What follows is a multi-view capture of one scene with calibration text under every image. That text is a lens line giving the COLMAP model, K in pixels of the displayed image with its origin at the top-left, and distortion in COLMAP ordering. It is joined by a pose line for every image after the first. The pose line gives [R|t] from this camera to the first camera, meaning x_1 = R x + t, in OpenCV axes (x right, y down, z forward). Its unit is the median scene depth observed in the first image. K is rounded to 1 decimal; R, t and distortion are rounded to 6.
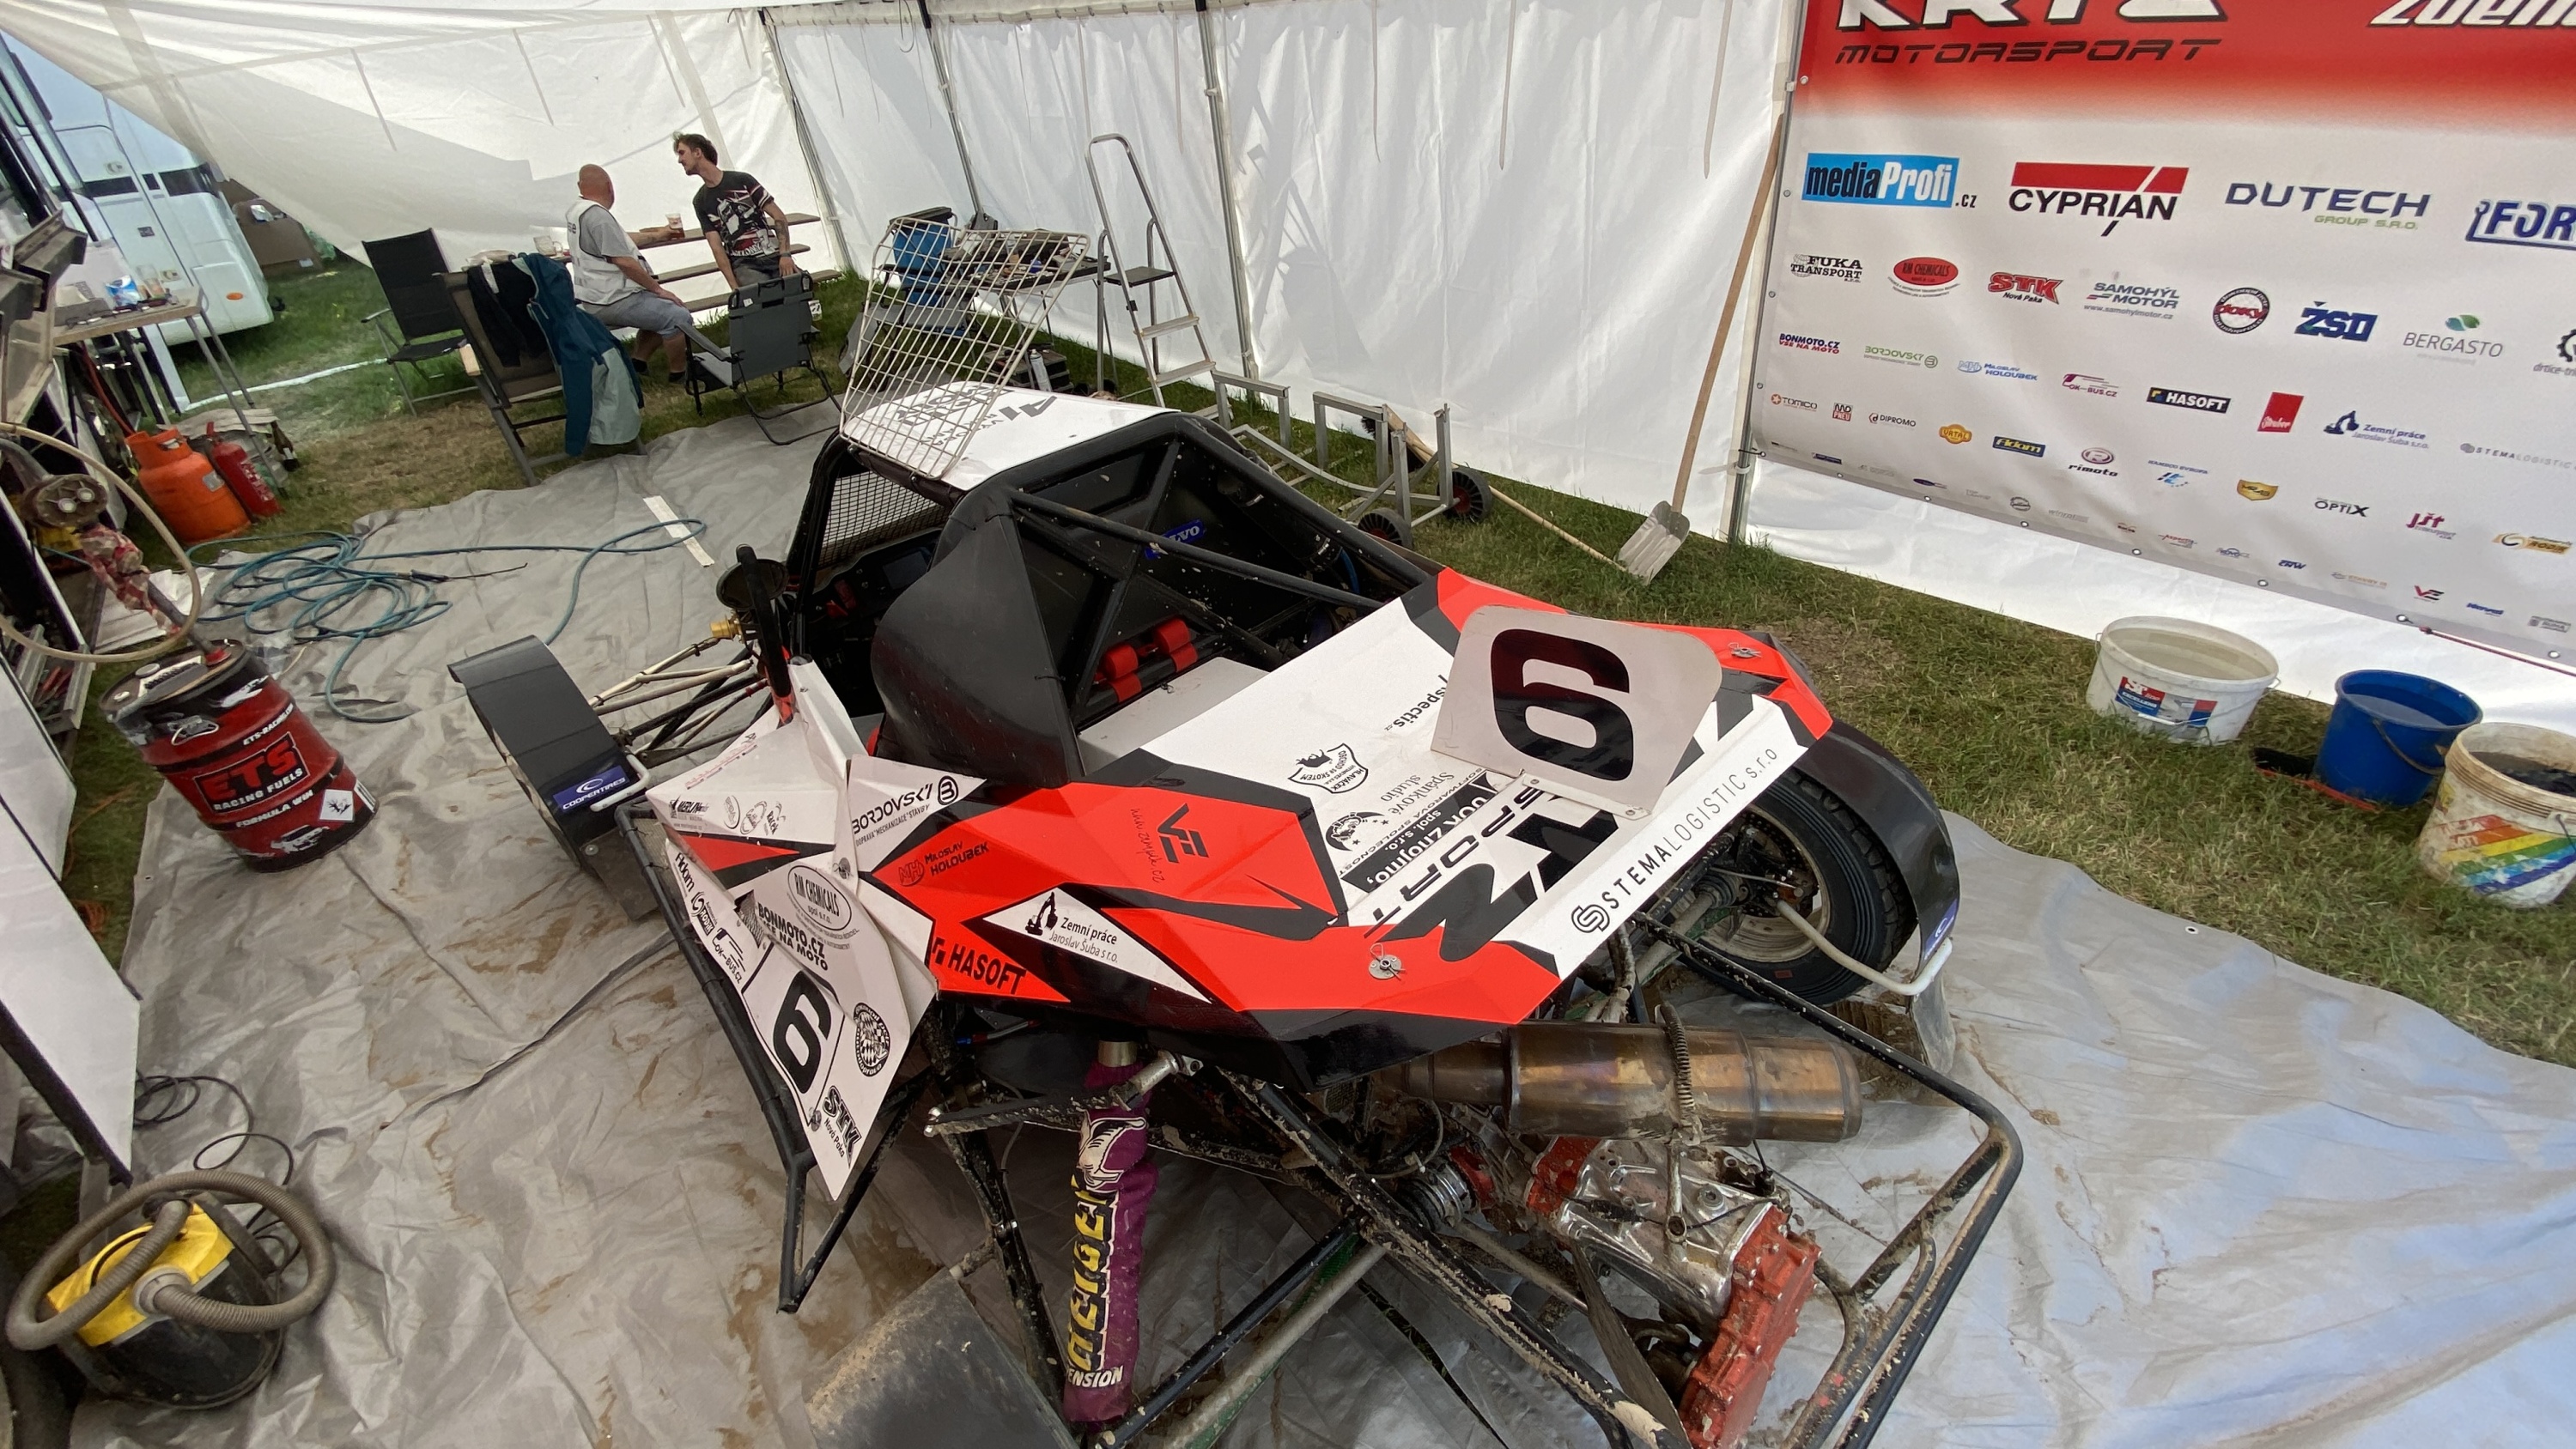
lens RADIAL K [[1047.6, 0, 1286.9], [0, 1047.6, 726.3], [0, 0, 1]] dist [0.020064, -0.020760]
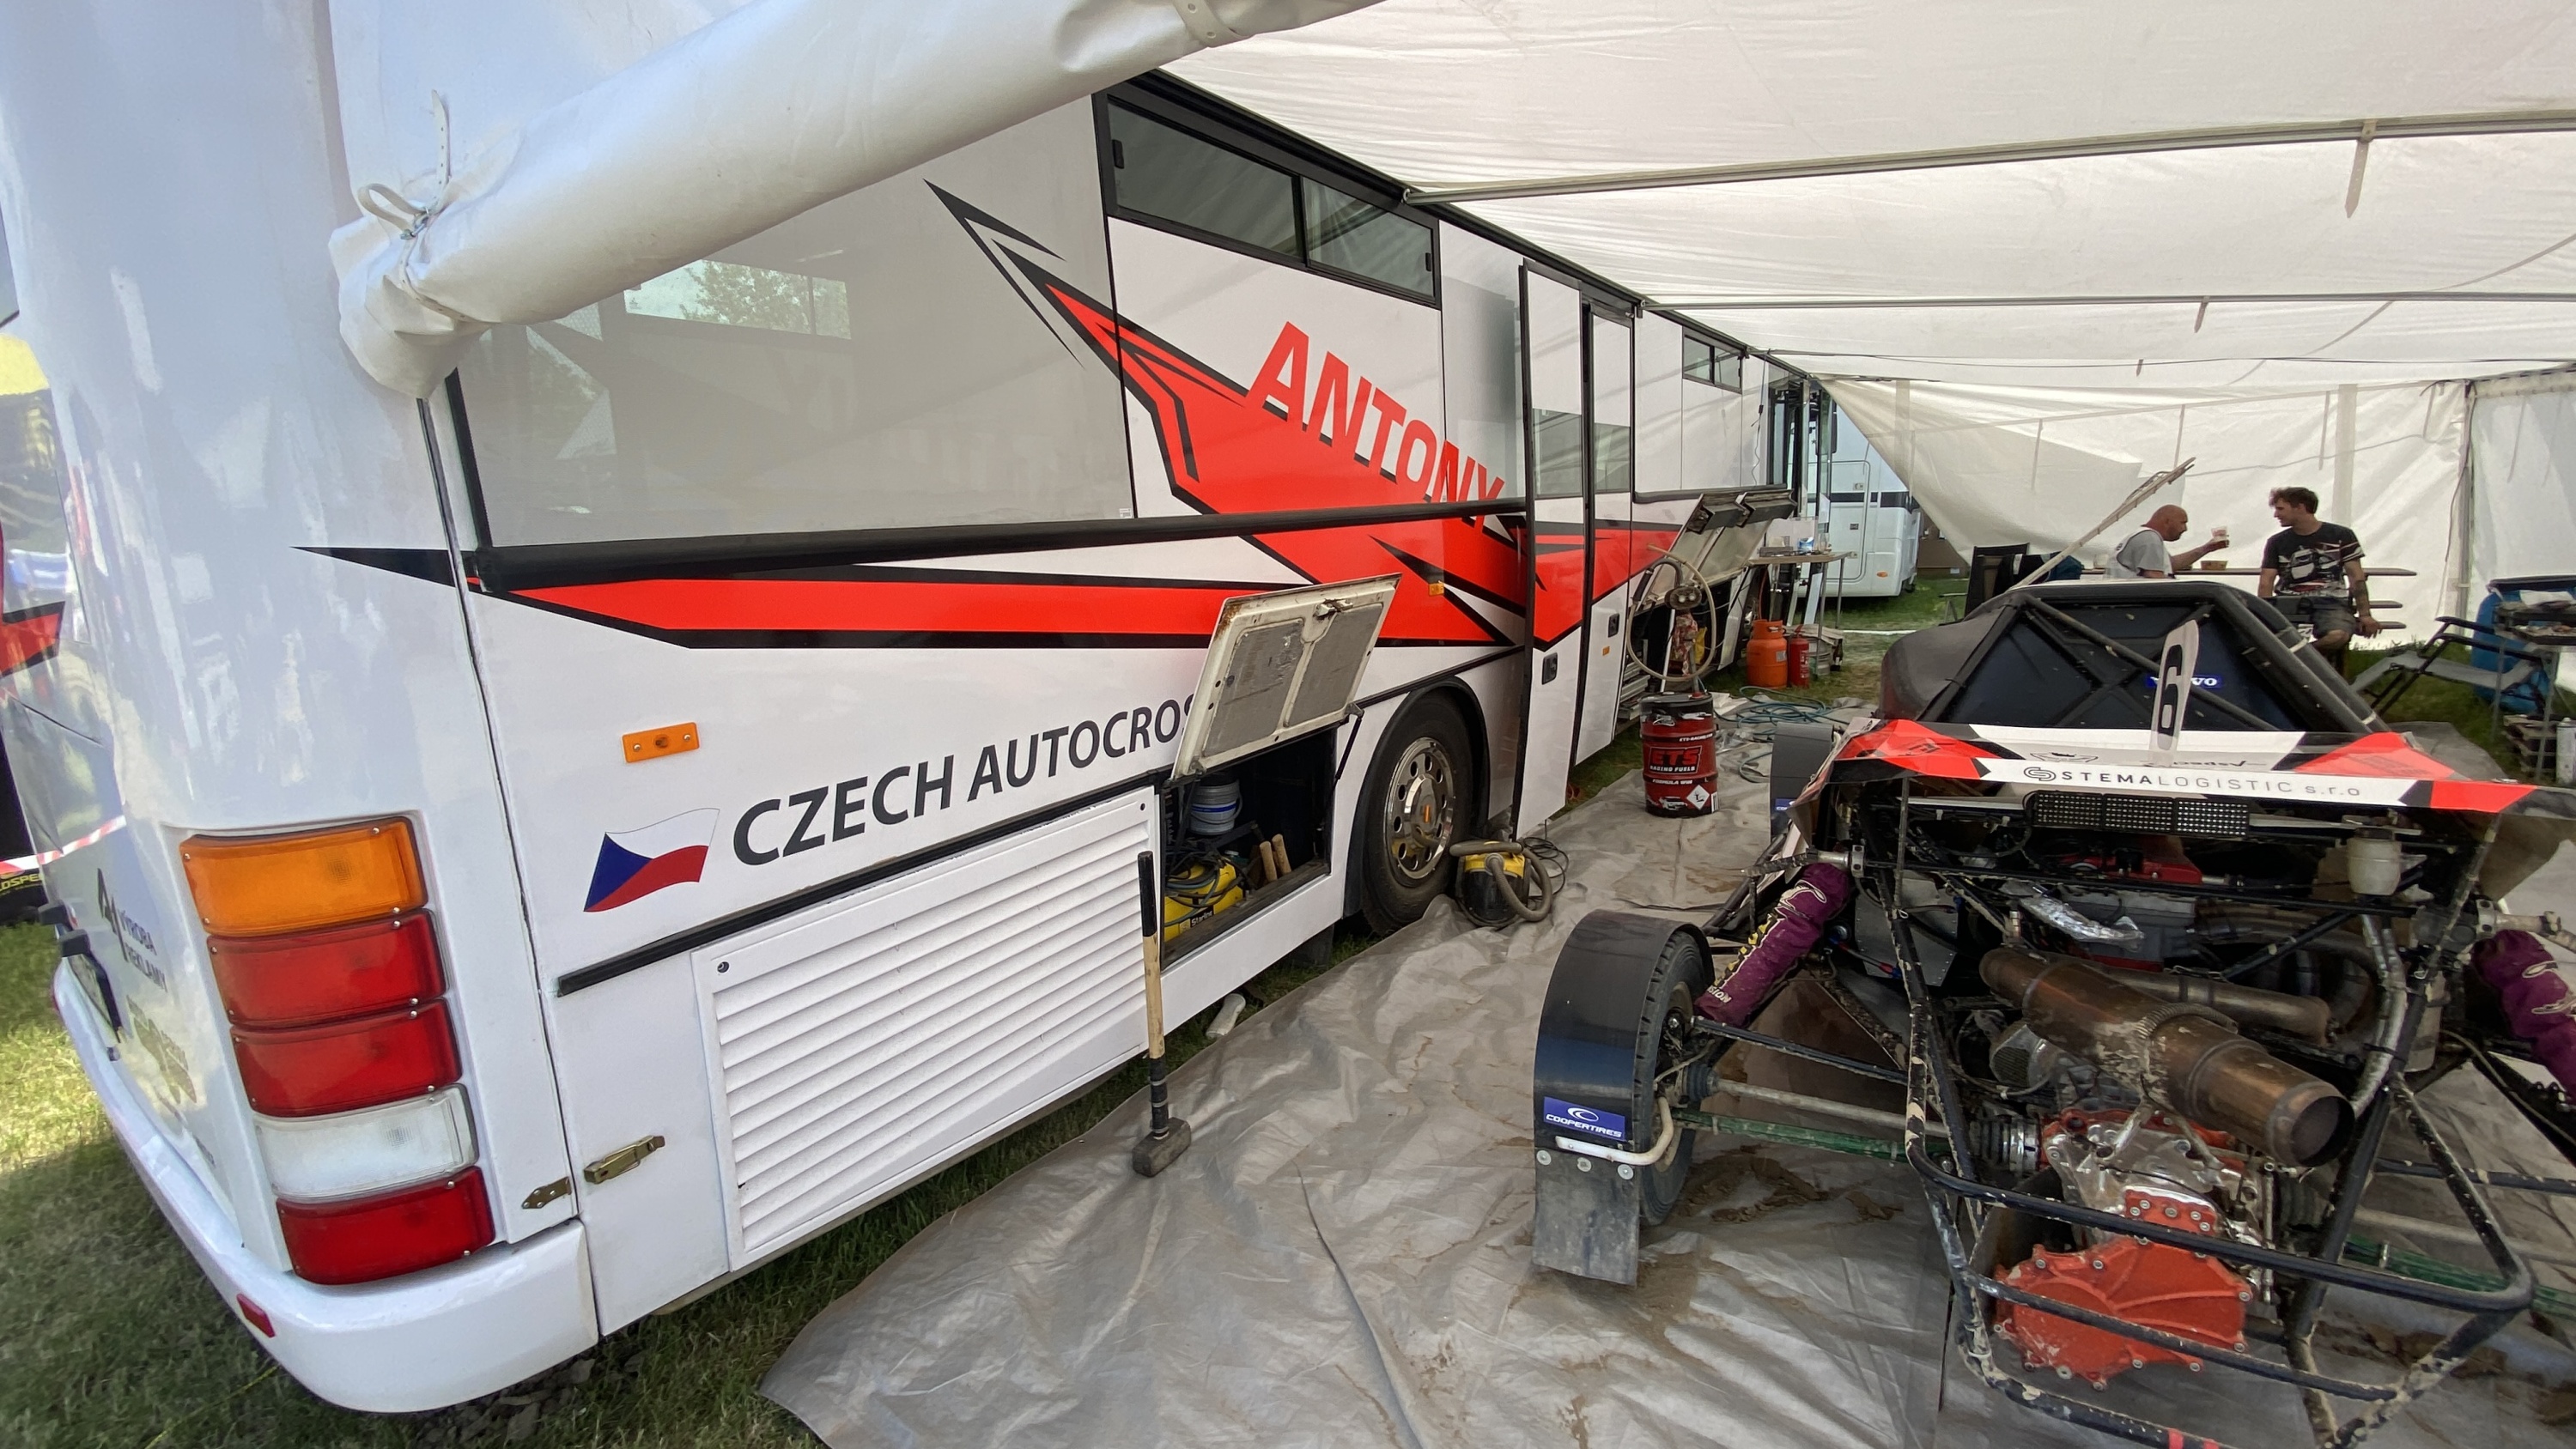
lens RADIAL K [[1046.5, 0, 1284.0], [0, 1046.5, 712.7], [0, 0, 1]] dist [0.042033, -0.030571]
pose [[0.250304, 0.229348, -0.940610, 0.555410], [-0.521265, 0.850626, 0.068694, 0.220373], [0.815862, 0.473112, 0.332466, -0.188144]]
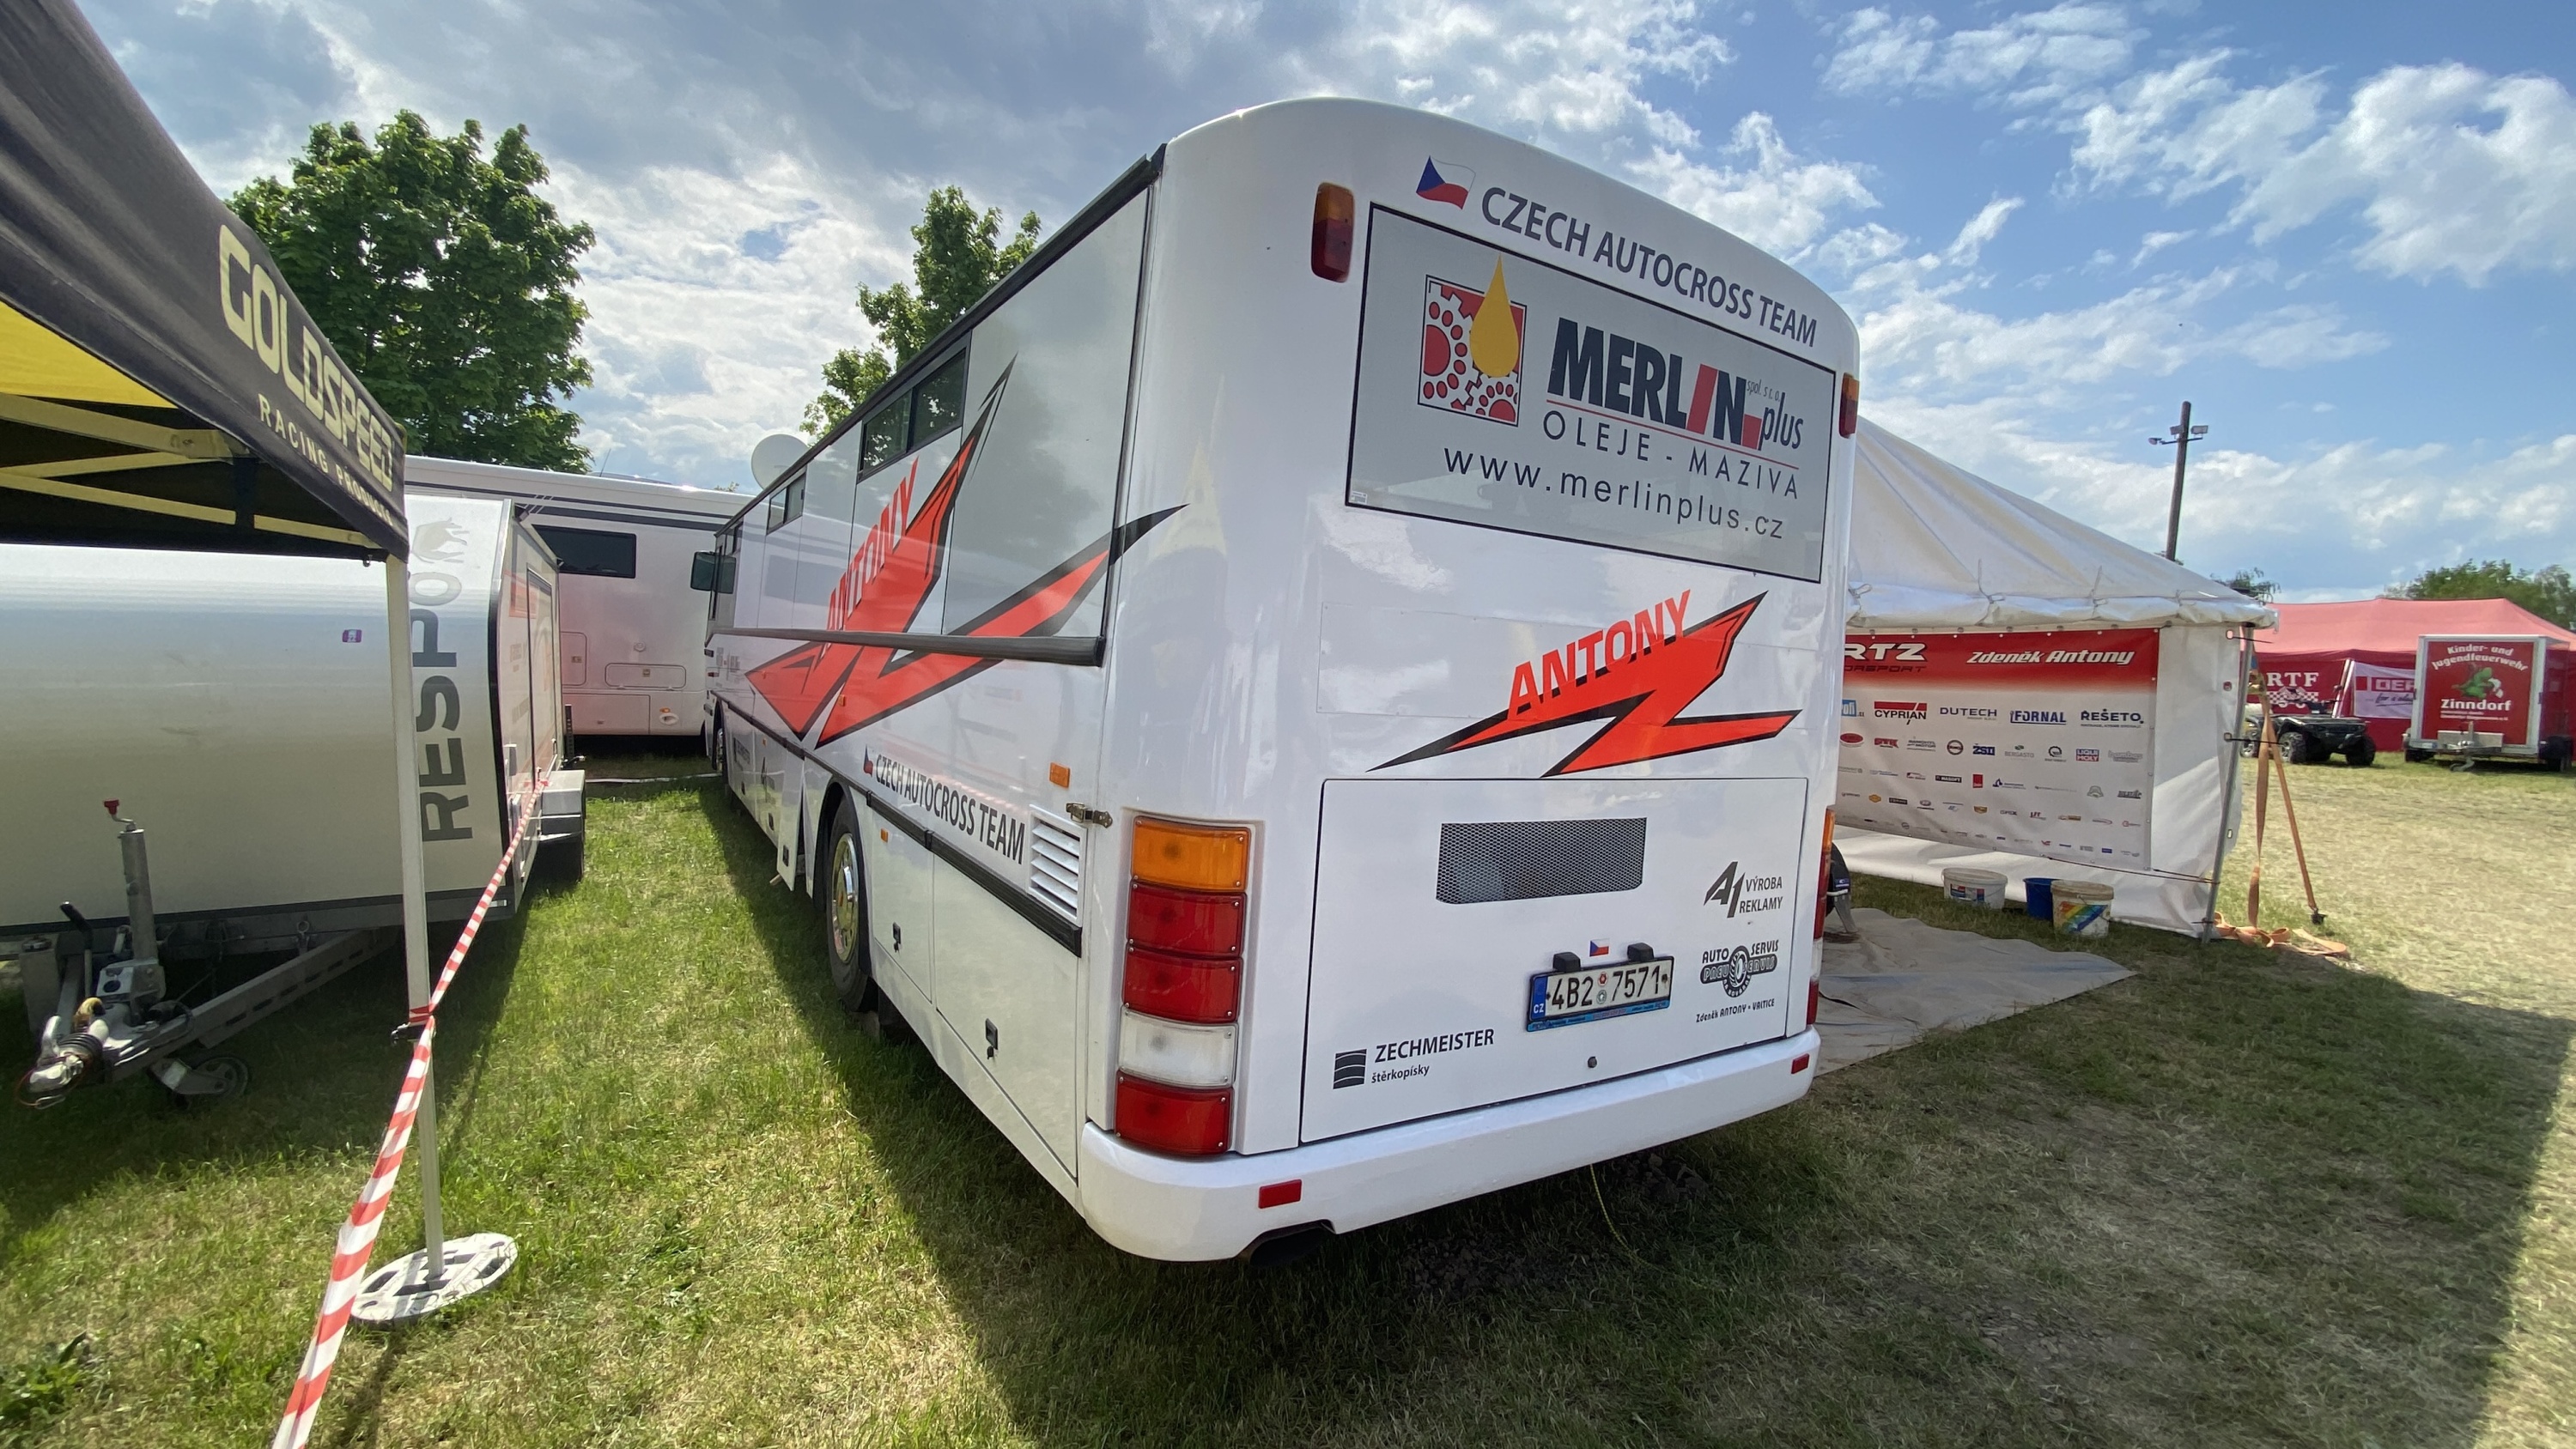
lens RADIAL K [[1044.3, 0, 1295.5], [0, 1044.3, 716.7], [0, 0, 1]] dist [0.020374, -0.022685]
pose [[0.983458, 0.109099, -0.144595, -0.422648], [-0.167583, 0.850996, -0.497717, 1.134560], [0.068750, 0.513715, 0.855202, -1.465792]]
